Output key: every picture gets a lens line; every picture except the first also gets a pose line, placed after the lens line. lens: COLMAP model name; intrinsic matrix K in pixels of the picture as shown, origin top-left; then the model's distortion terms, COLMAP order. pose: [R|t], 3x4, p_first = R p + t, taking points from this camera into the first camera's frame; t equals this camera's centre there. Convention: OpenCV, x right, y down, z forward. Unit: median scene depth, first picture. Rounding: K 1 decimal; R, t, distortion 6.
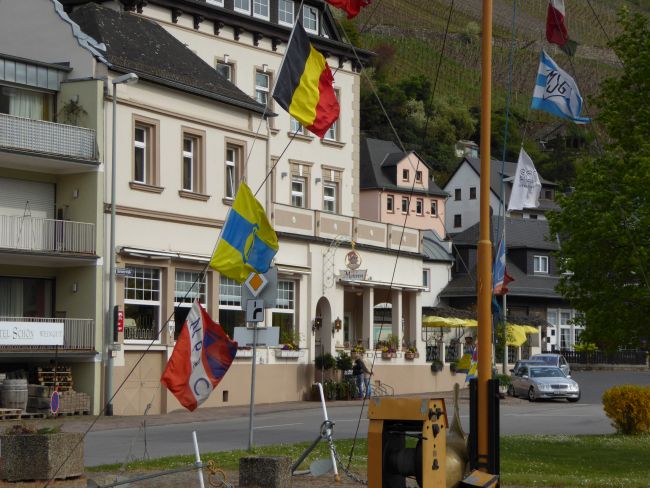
lens RADIAL K [[1711.4, 0, 325.2], [0, 1711.4, 243.1], [0, 0, 1]] dist [0.068413, 0.000000]
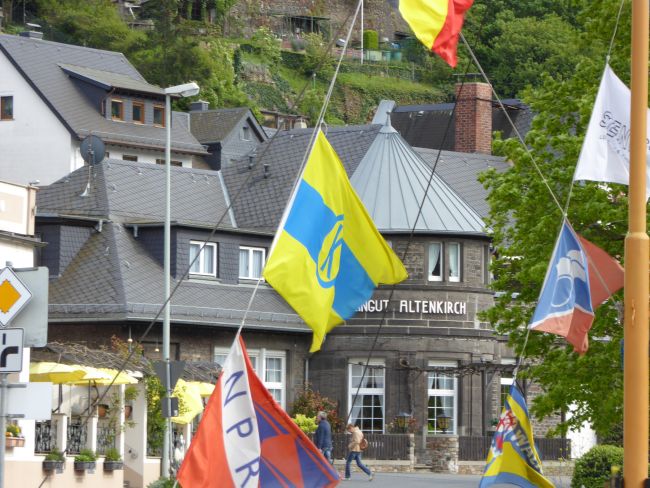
lens RADIAL K [[3794.3, 0, 324.9], [0, 3794.3, 244.7], [0, 0, 1]] dist [0.507883, 0.000000]
pose [[0.963328, 0.016722, 0.267804, -0.154487], [-0.020045, 0.999752, 0.009680, -0.003594], [-0.267576, -0.014693, 0.963425, -0.083716]]
